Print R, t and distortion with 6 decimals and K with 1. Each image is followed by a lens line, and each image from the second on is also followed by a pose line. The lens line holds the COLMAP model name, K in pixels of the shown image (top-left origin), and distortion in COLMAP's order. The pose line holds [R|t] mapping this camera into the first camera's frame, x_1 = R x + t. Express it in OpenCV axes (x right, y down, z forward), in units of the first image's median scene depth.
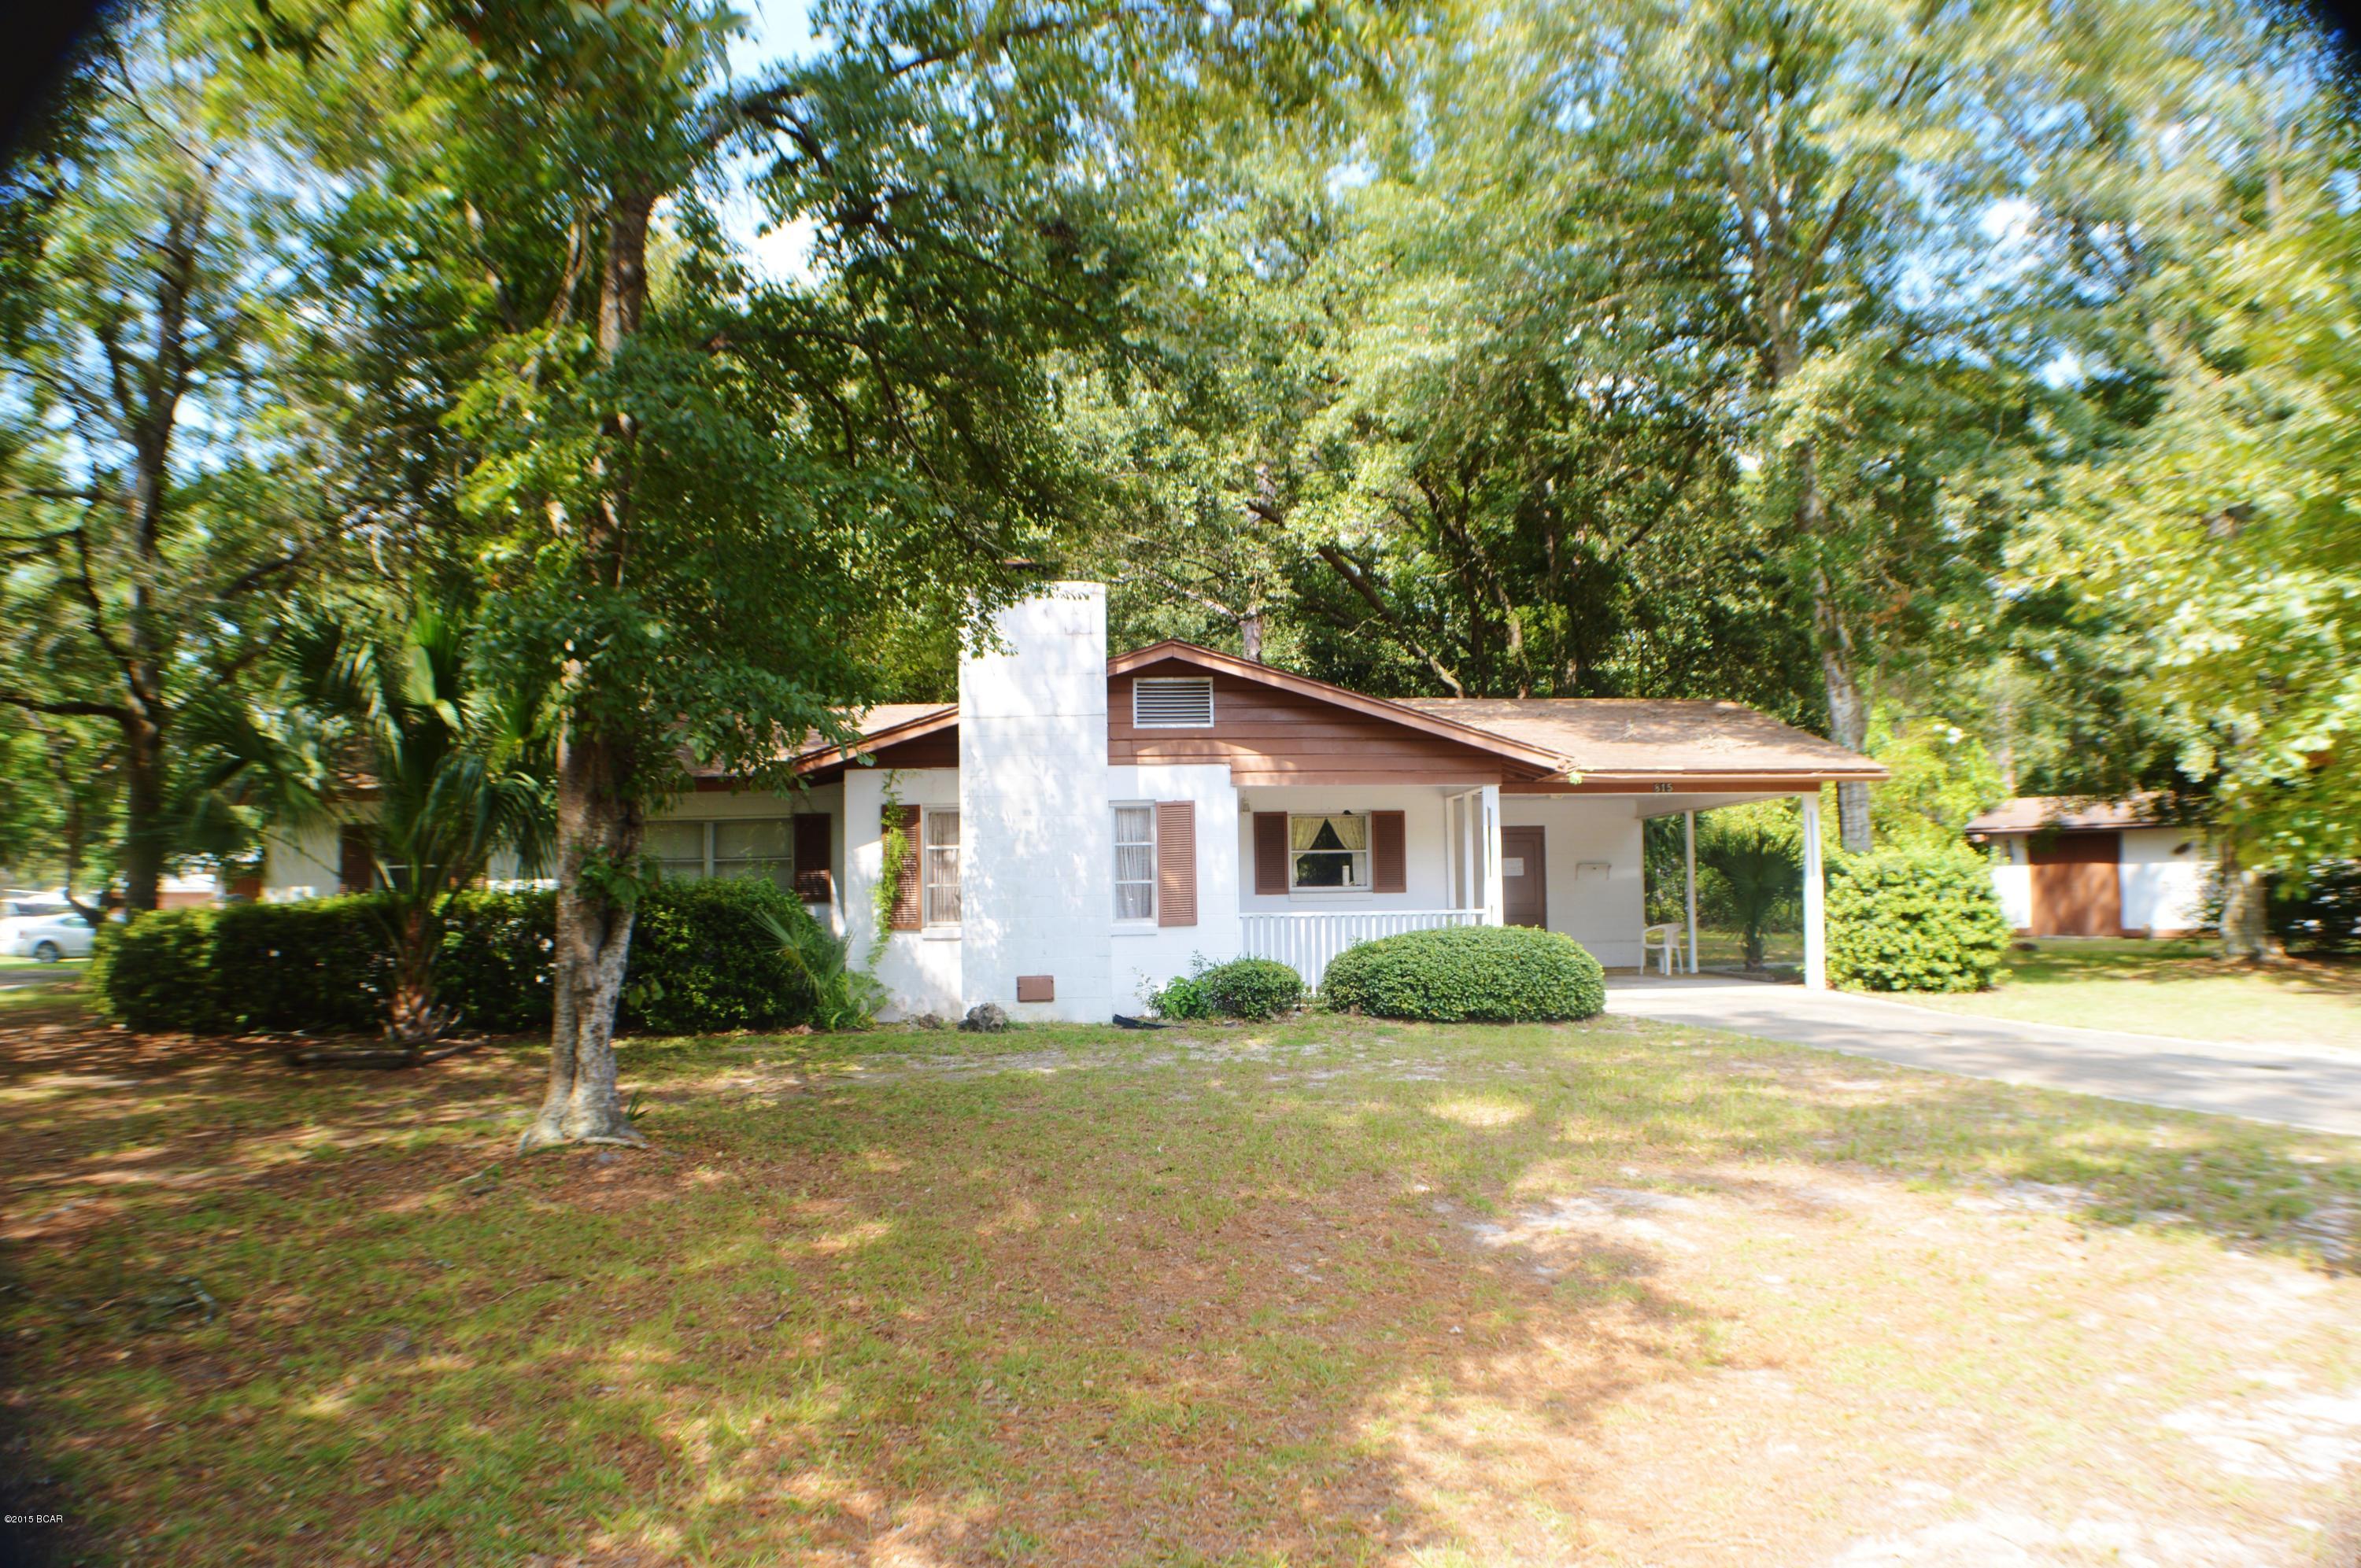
lens RADIAL K [[1433.9, 0, 1180.5], [0, 1433.9, 784.0], [0, 0, 1]] dist [-0.147575, 0.023328]
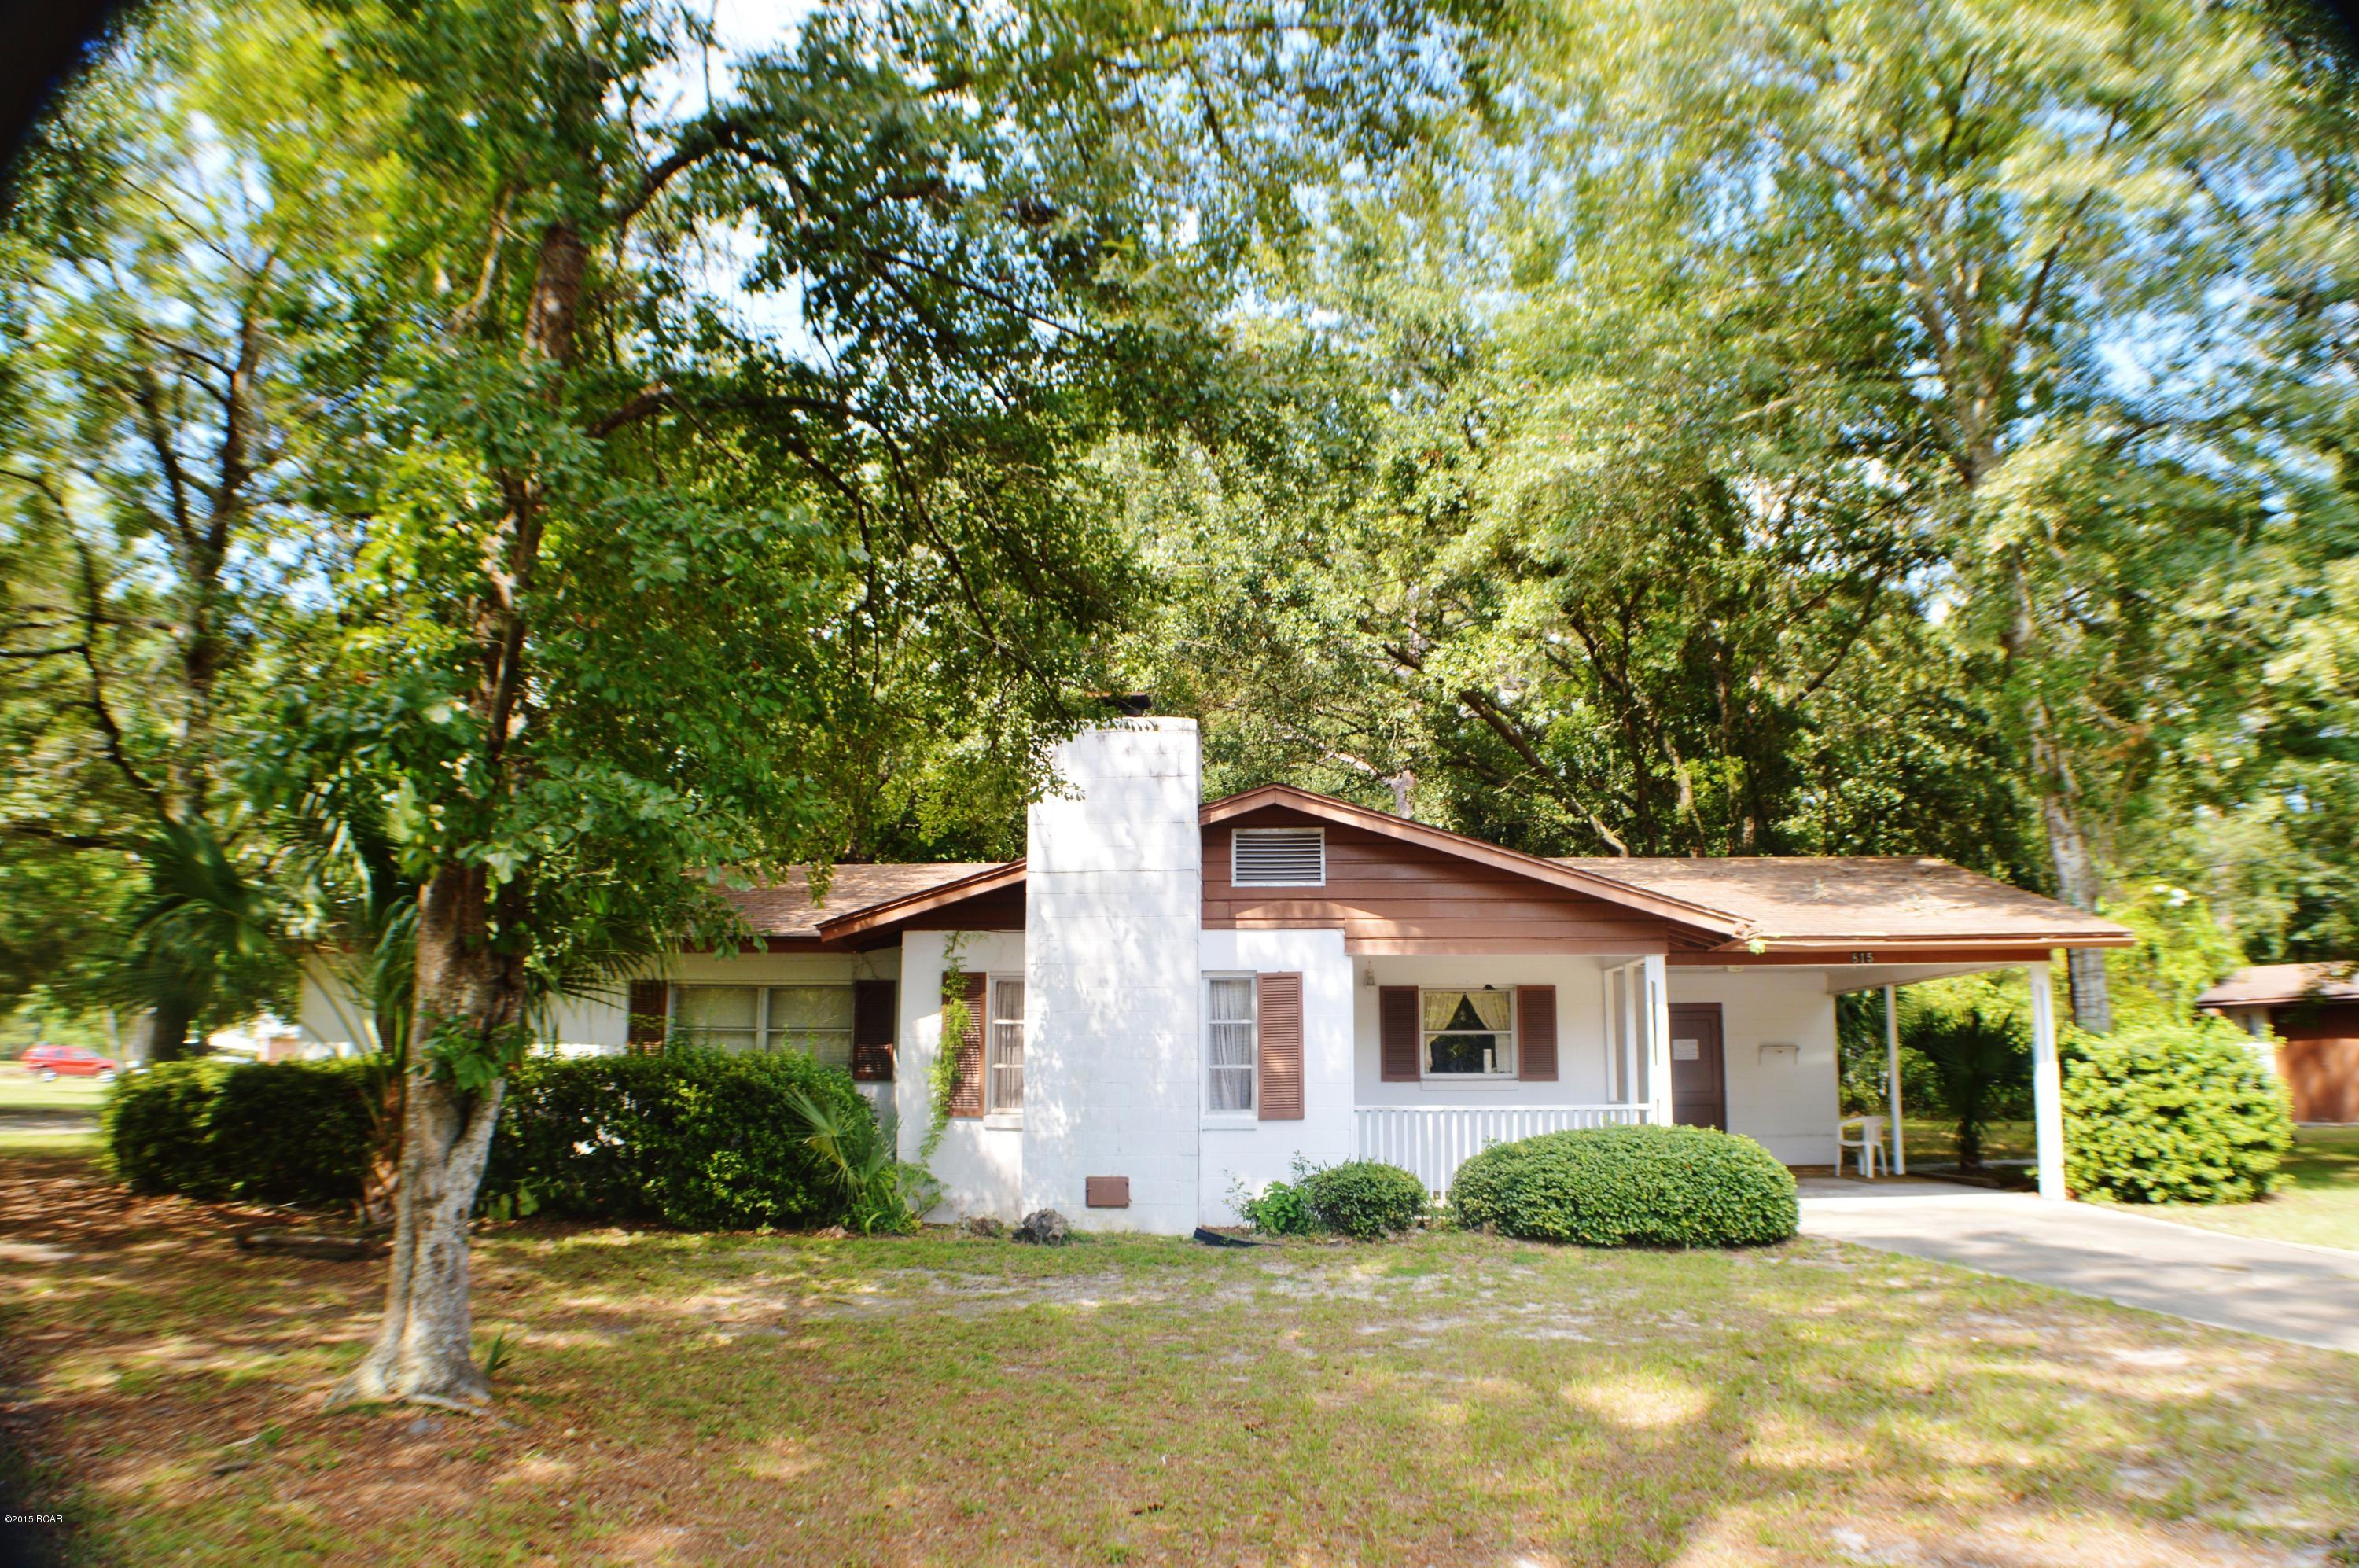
lens RADIAL K [[1432.9, 0, 1179.5], [0, 1432.9, 784.0], [0, 0, 1]] dist [-0.147575, 0.023328]
pose [[0.993147, -0.002596, -0.116843, 0.036206], [-0.011321, 0.992915, -0.118286, 0.001859], [0.116322, 0.118799, 0.986081, 0.136347]]
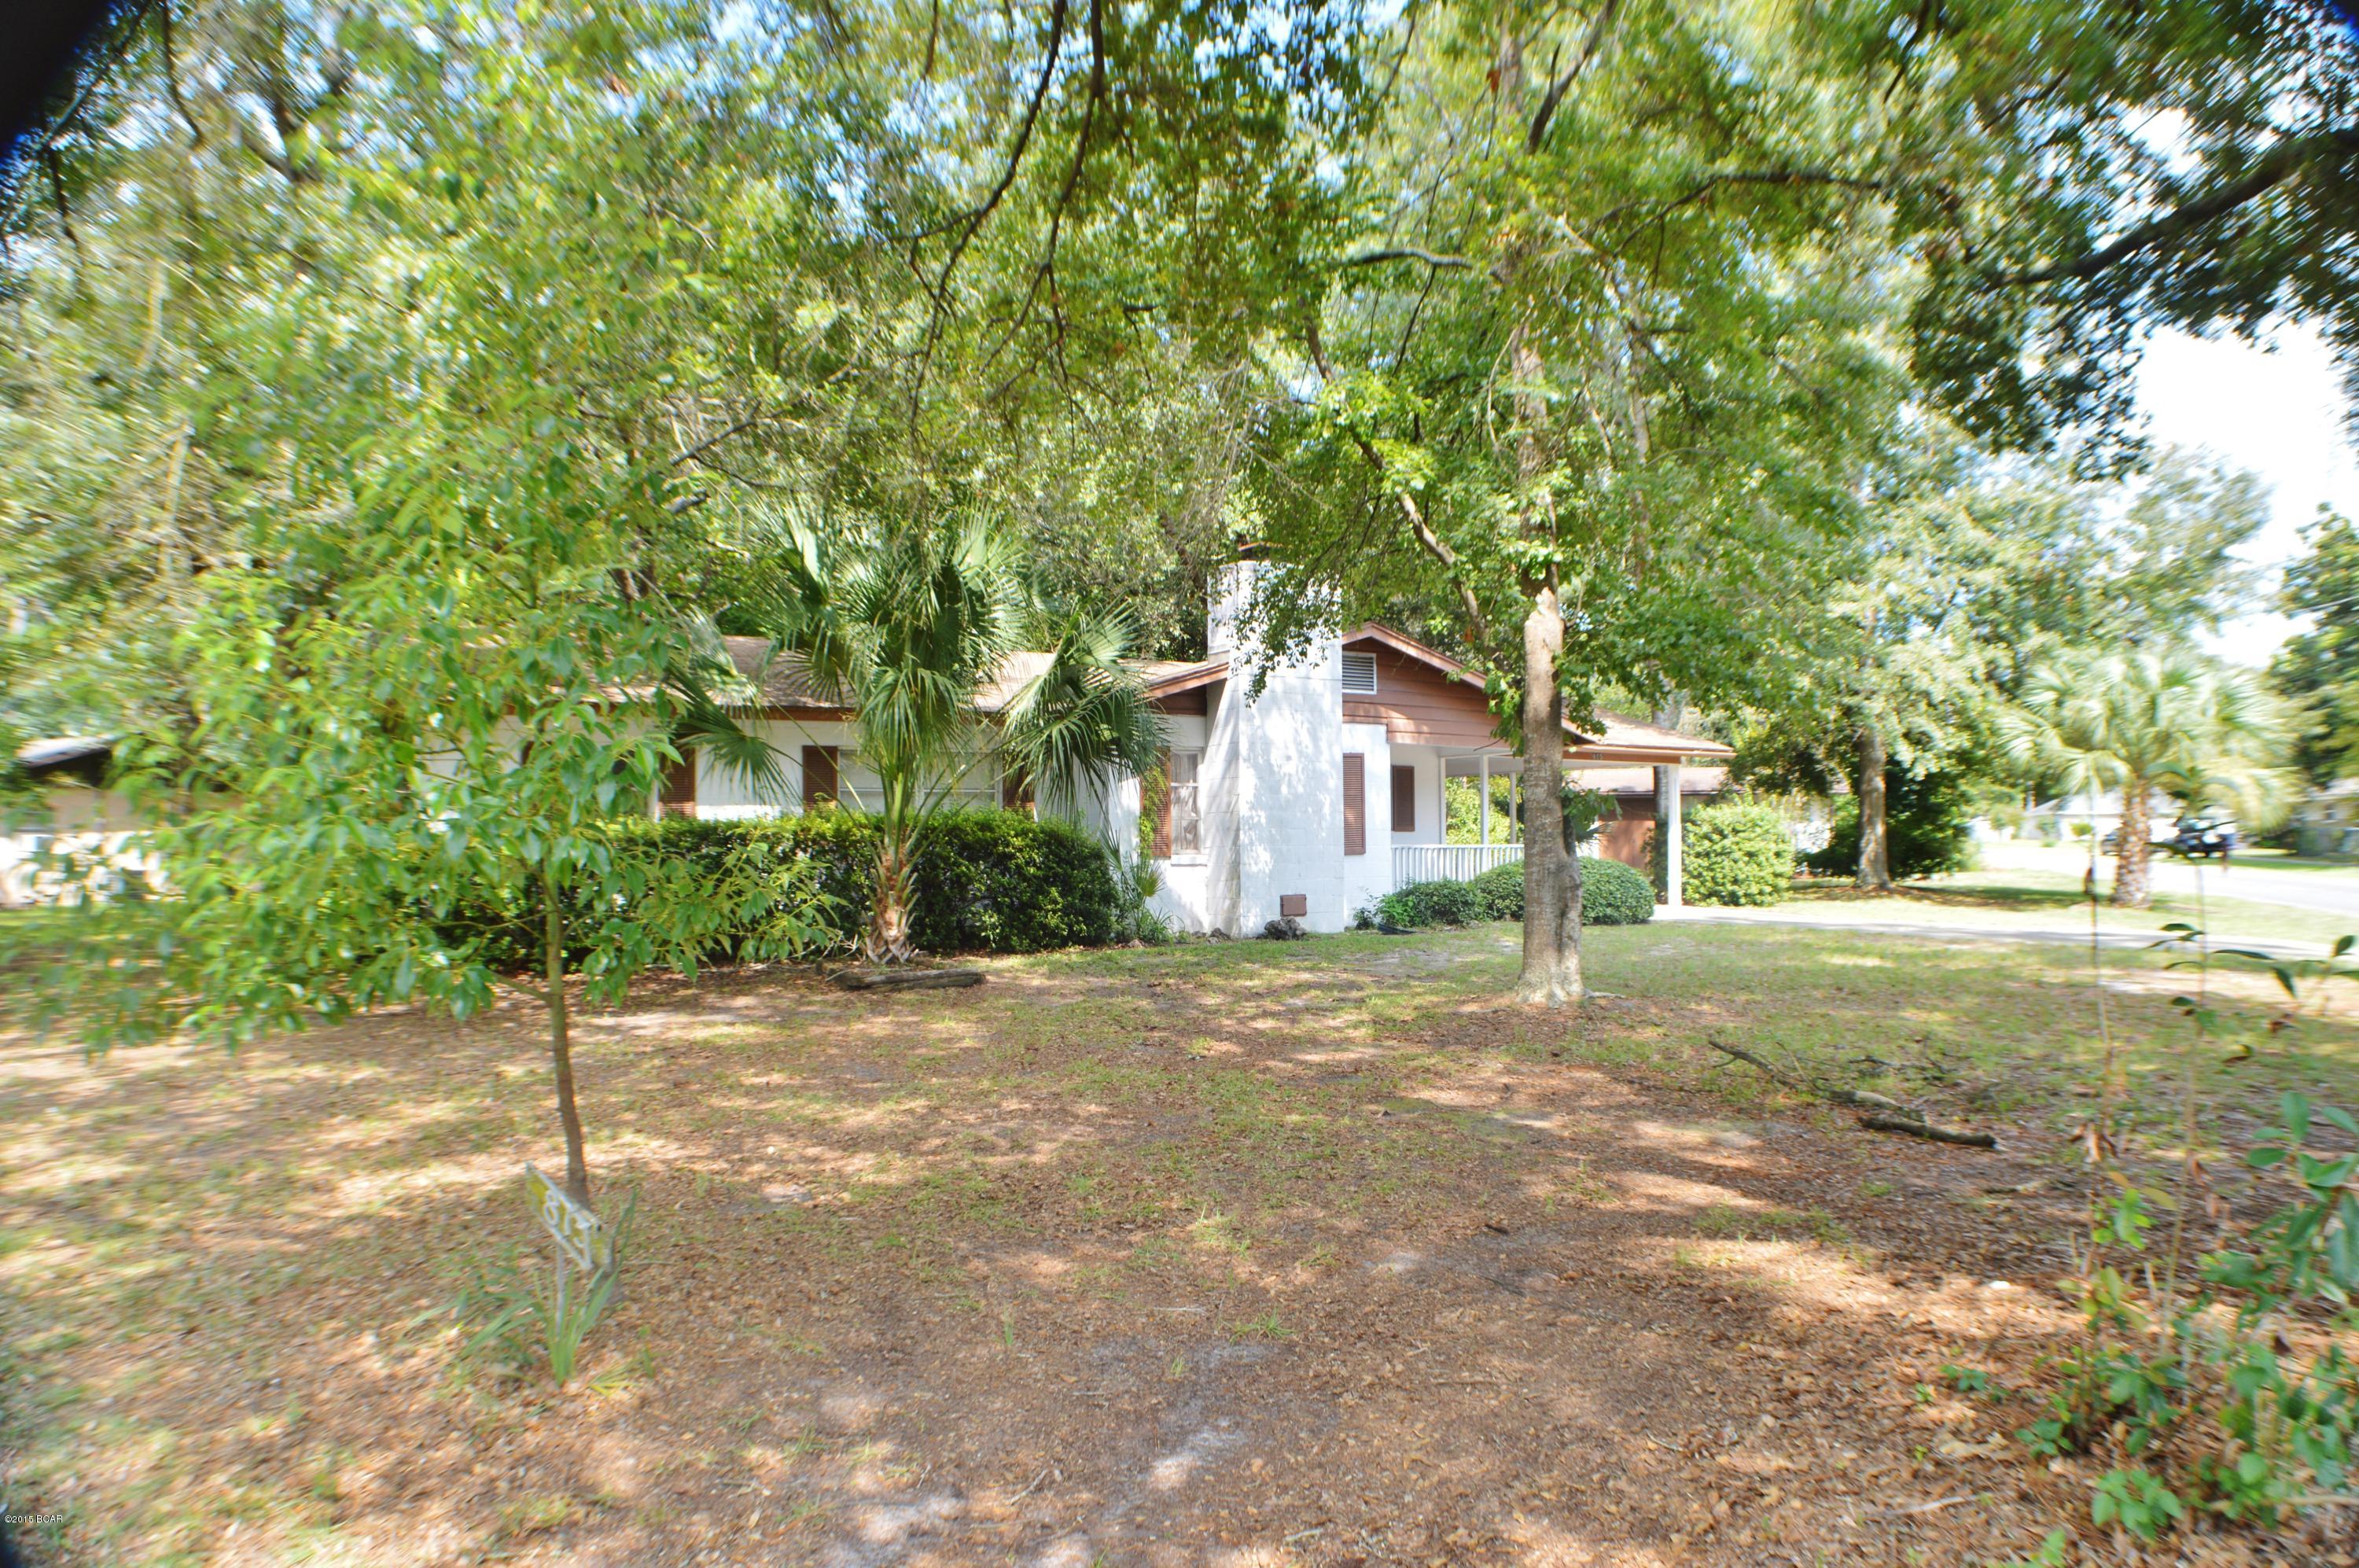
lens RADIAL K [[1432.9, 0, 1179.5], [0, 1432.9, 784.0], [0, 0, 1]] dist [-0.147575, 0.023328]
pose [[0.882628, 0.031183, 0.469038, -0.702058], [-0.052040, 0.998146, 0.031568, 0.007635], [-0.467183, -0.052272, 0.882614, -0.017563]]
